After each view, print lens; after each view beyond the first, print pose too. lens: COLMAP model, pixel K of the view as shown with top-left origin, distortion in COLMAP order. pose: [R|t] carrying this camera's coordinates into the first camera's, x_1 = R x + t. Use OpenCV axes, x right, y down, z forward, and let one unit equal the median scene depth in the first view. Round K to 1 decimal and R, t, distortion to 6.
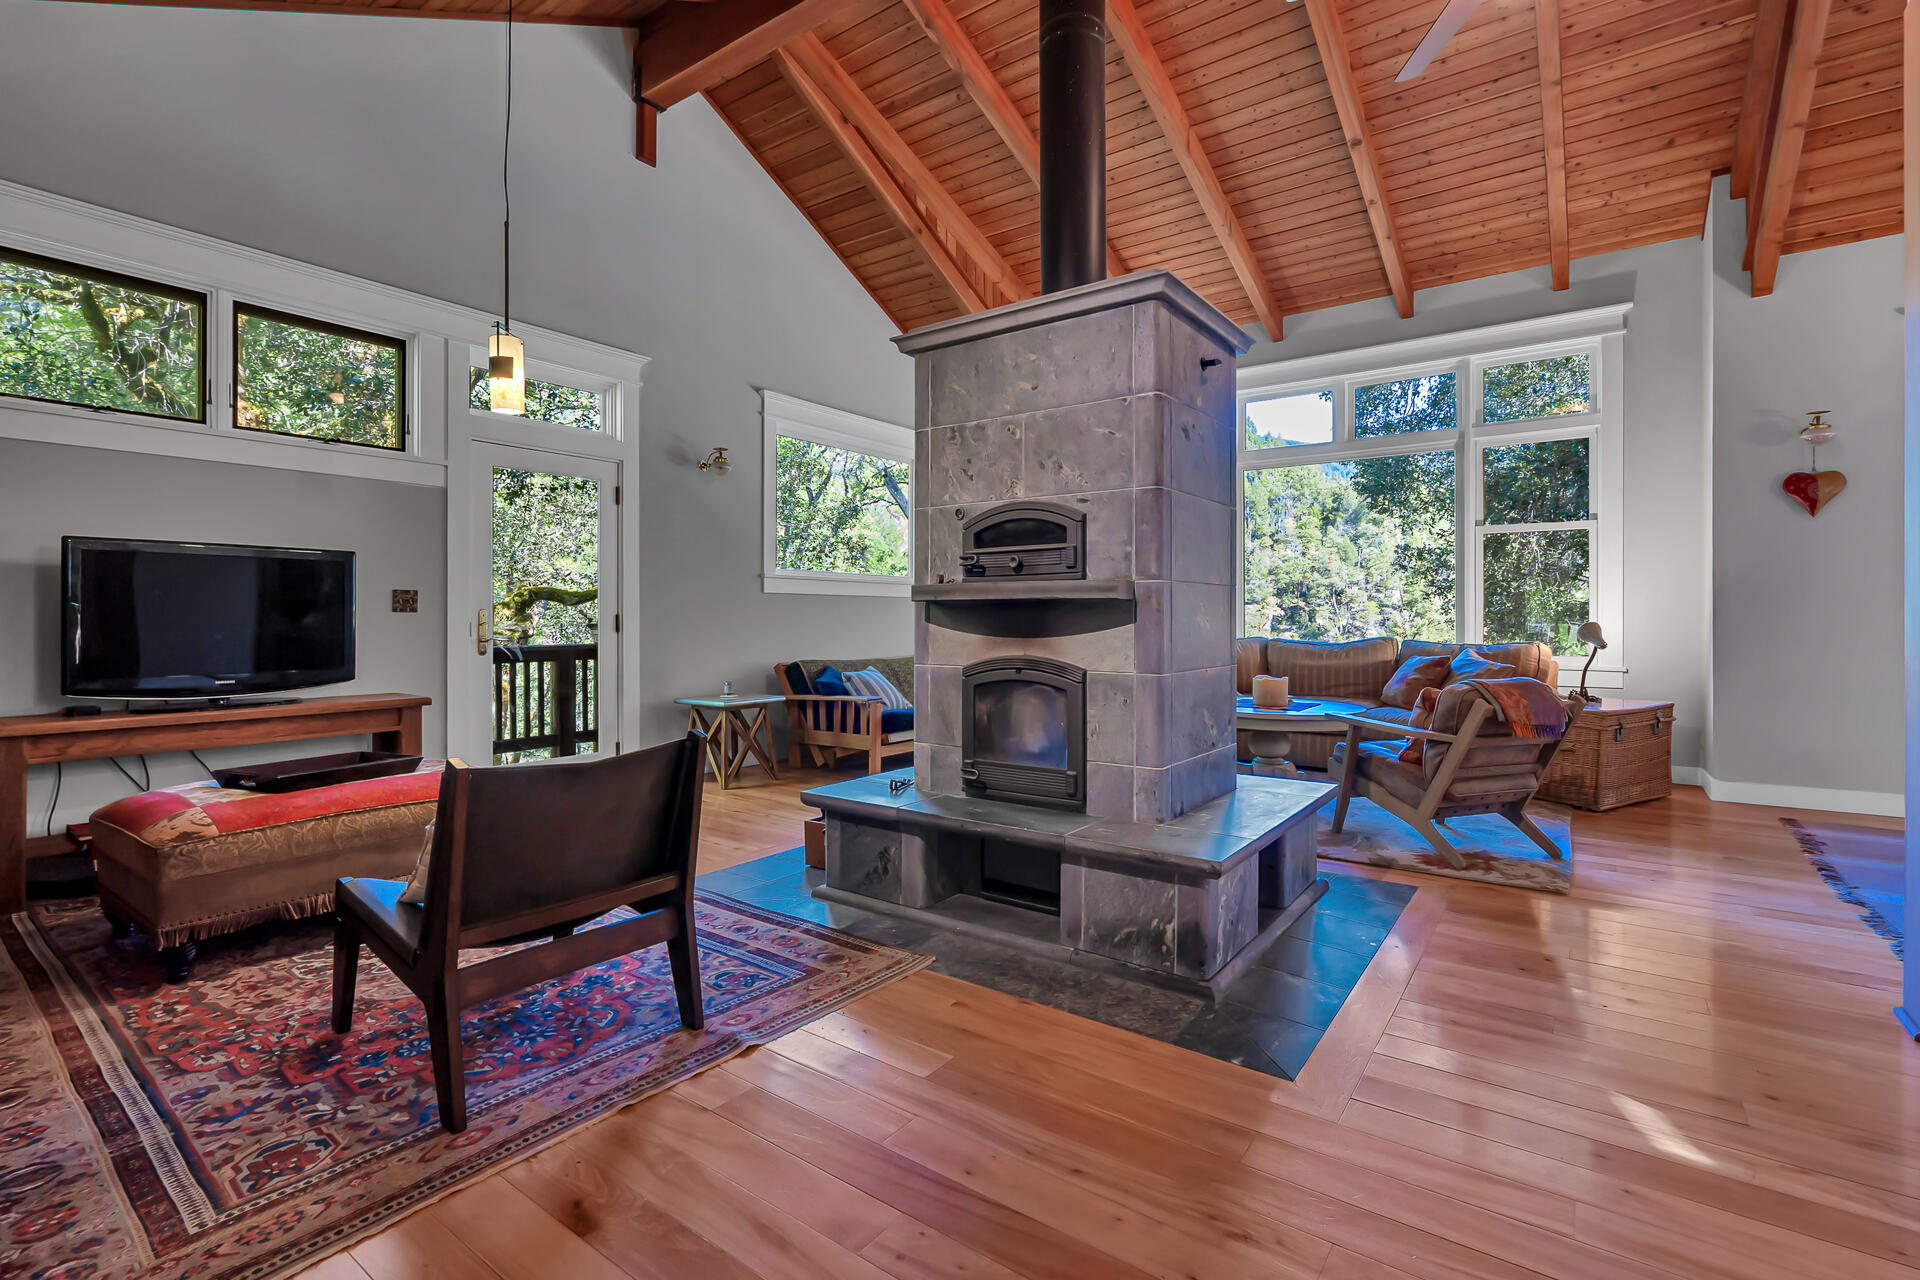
lens RADIAL K [[868.5, 0, 963.8], [0, 868.5, 630.9], [0, 0, 1]] dist [-0.001602, 0.001044]
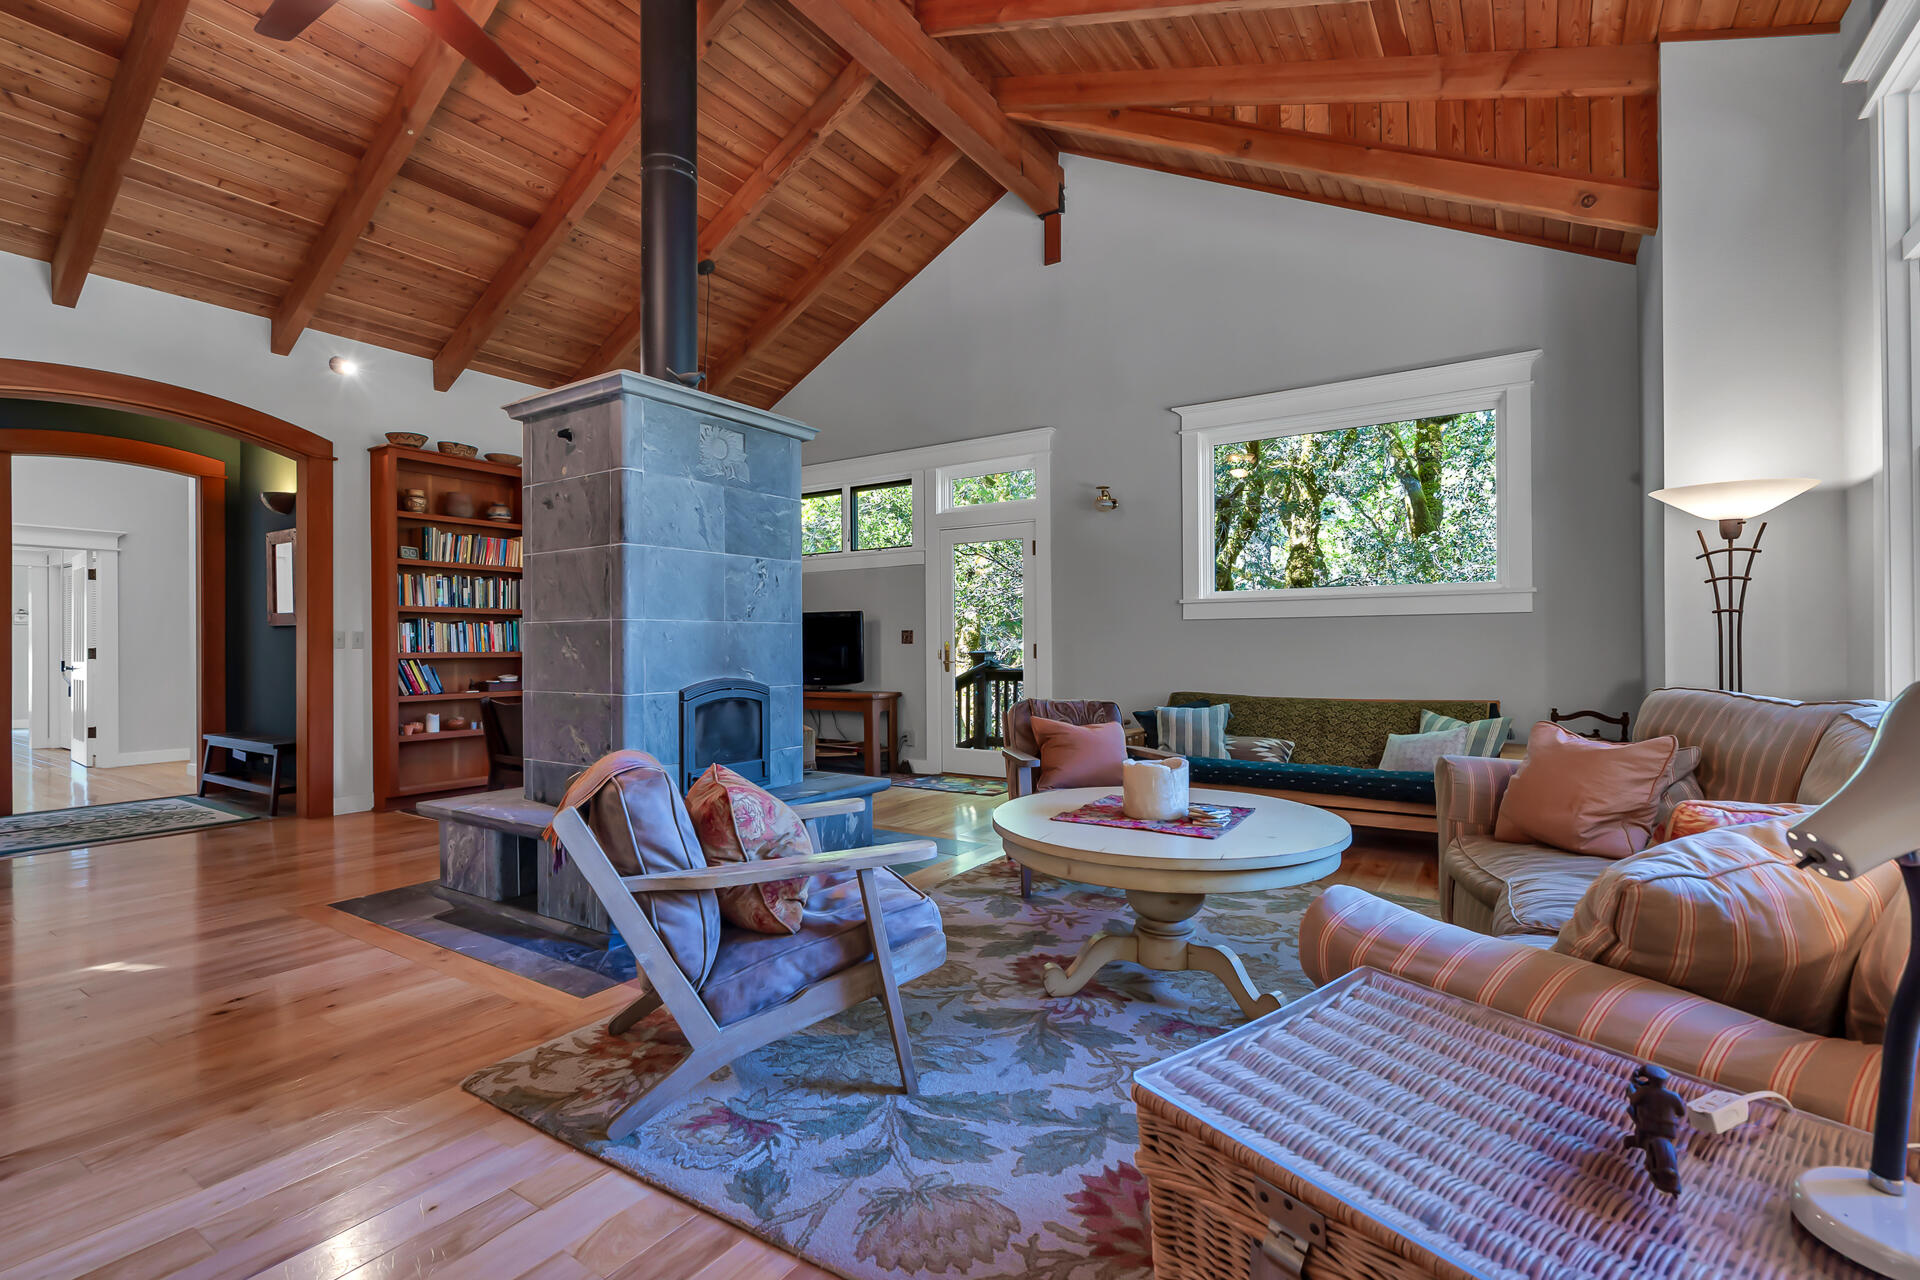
lens RADIAL K [[868.5, 0, 944.0], [0, 868.5, 642.3], [0, 0, 1]] dist [-0.001602, 0.001044]
pose [[0.060590, -0.004719, -0.998152, 0.894878], [-0.010388, 0.999932, -0.005358, -0.015295], [0.998109, 0.010693, 0.060537, 0.874704]]
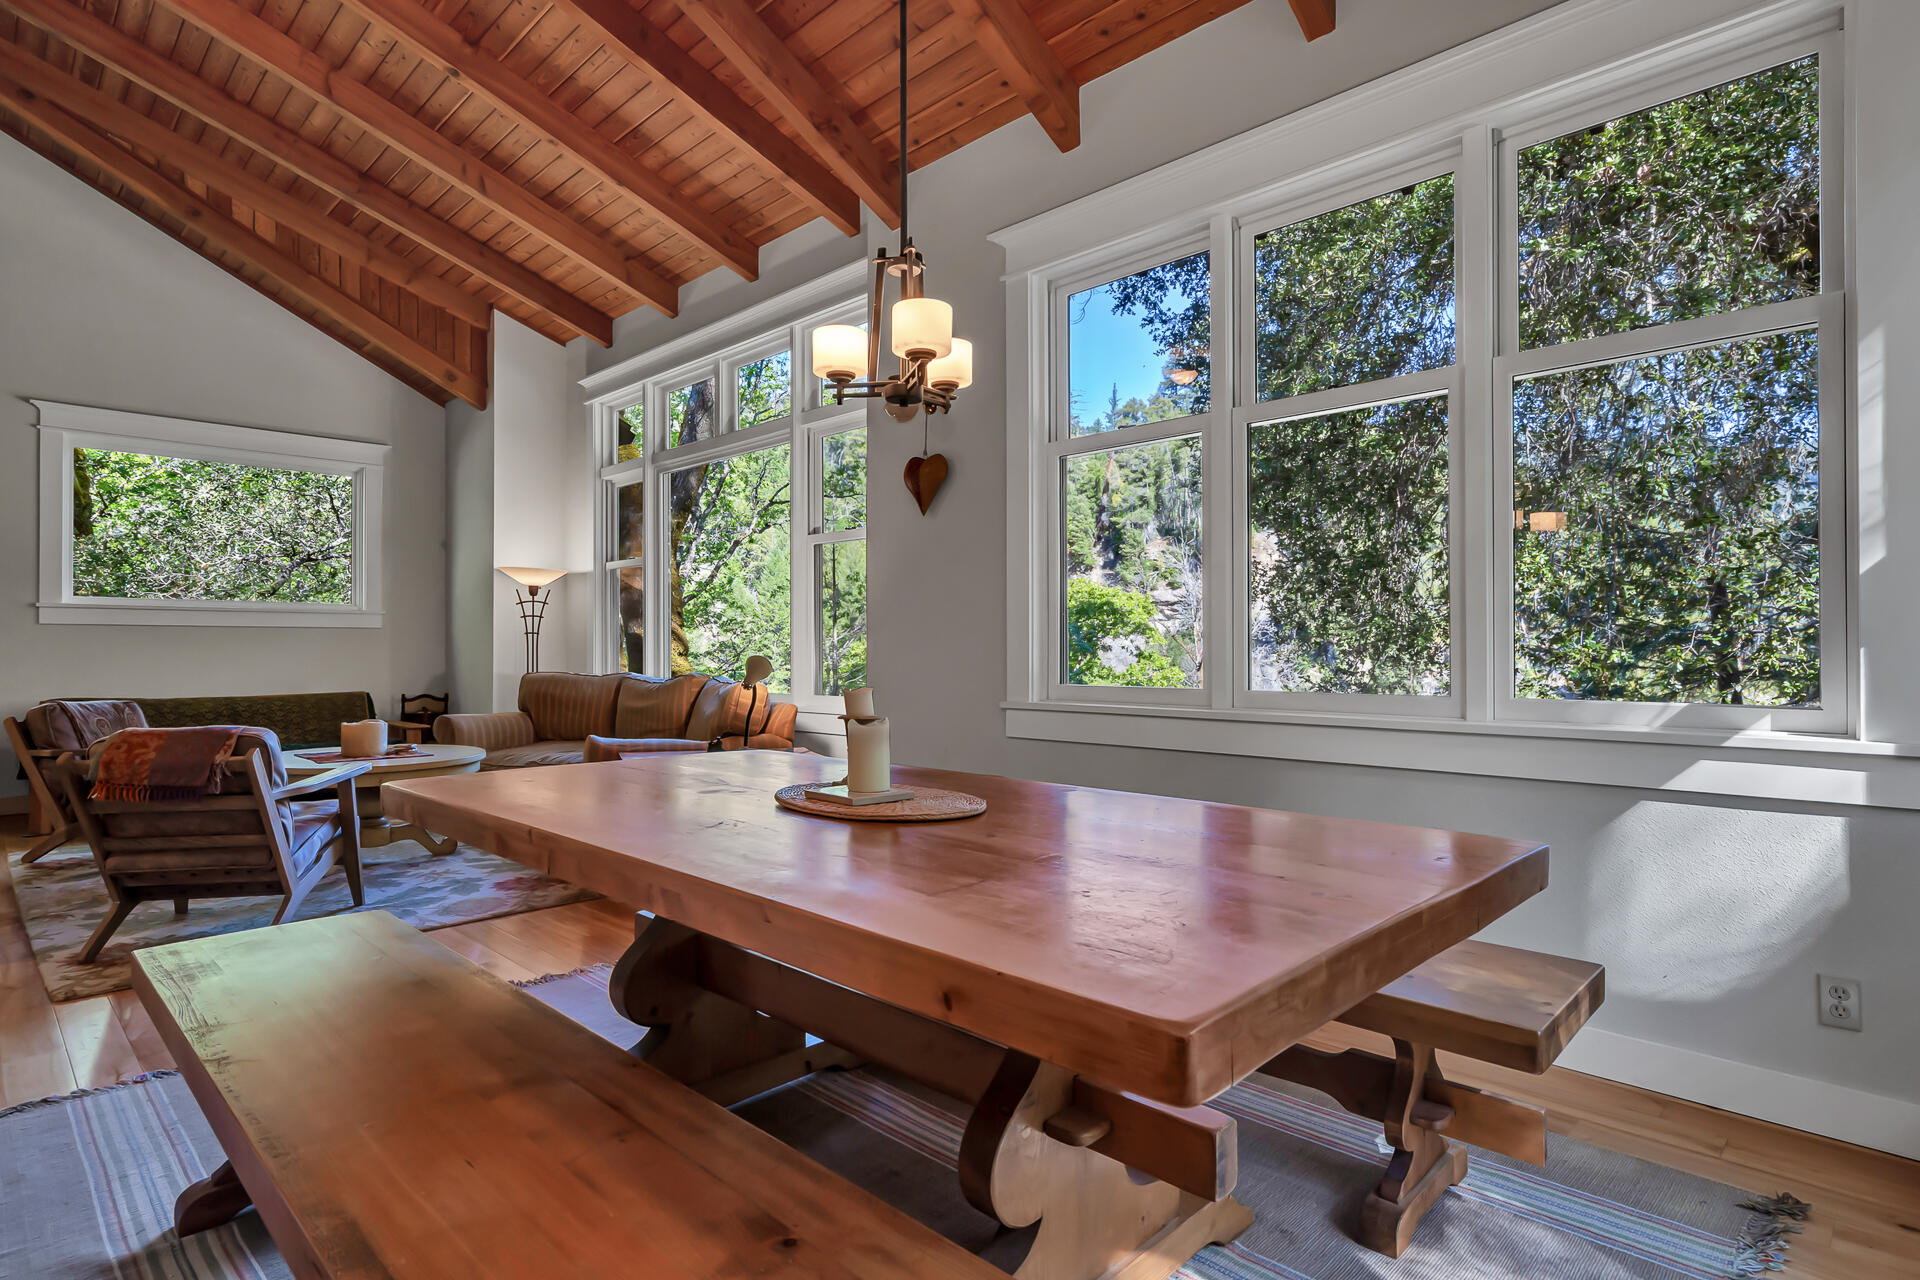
lens RADIAL K [[996.4, 0, 949.6], [0, 996.4, 645.3], [0, 0, 1]] dist [0.004082, -0.000951]
pose [[0.990420, -0.003191, -0.138049, 1.079269], [0.000625, 0.999826, -0.018624, -0.003545], [0.138085, 0.018359, 0.990250, 0.136242]]
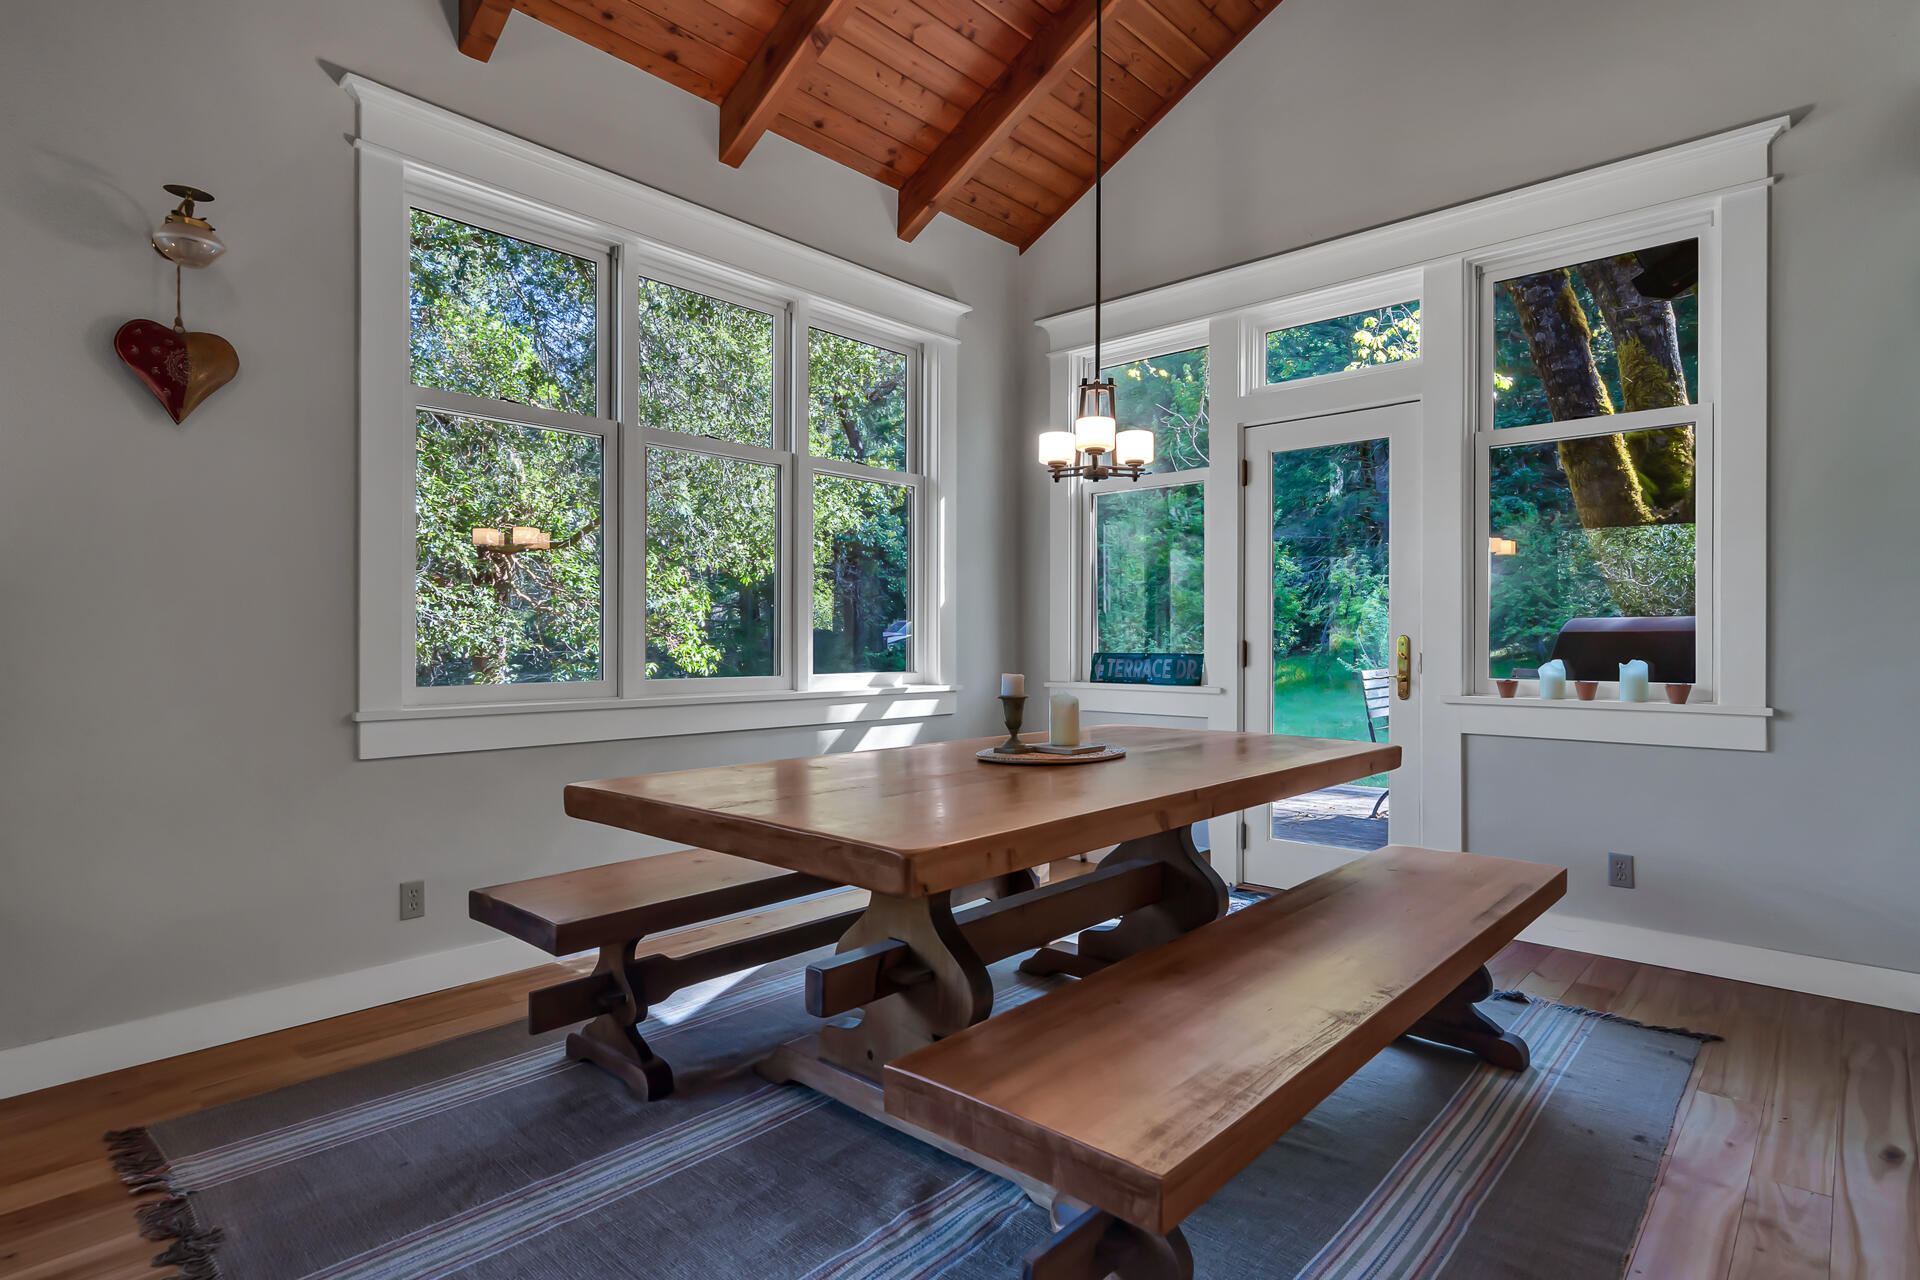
lens RADIAL K [[996.4, 0, 963.3], [0, 996.4, 640.8], [0, 0, 1]] dist [0.004082, -0.000951]
pose [[0.082208, 0.001611, 0.996614, 0.464024], [0.011670, 0.999929, -0.002579, -0.010089], [-0.996547, 0.011842, 0.082183, 0.518631]]
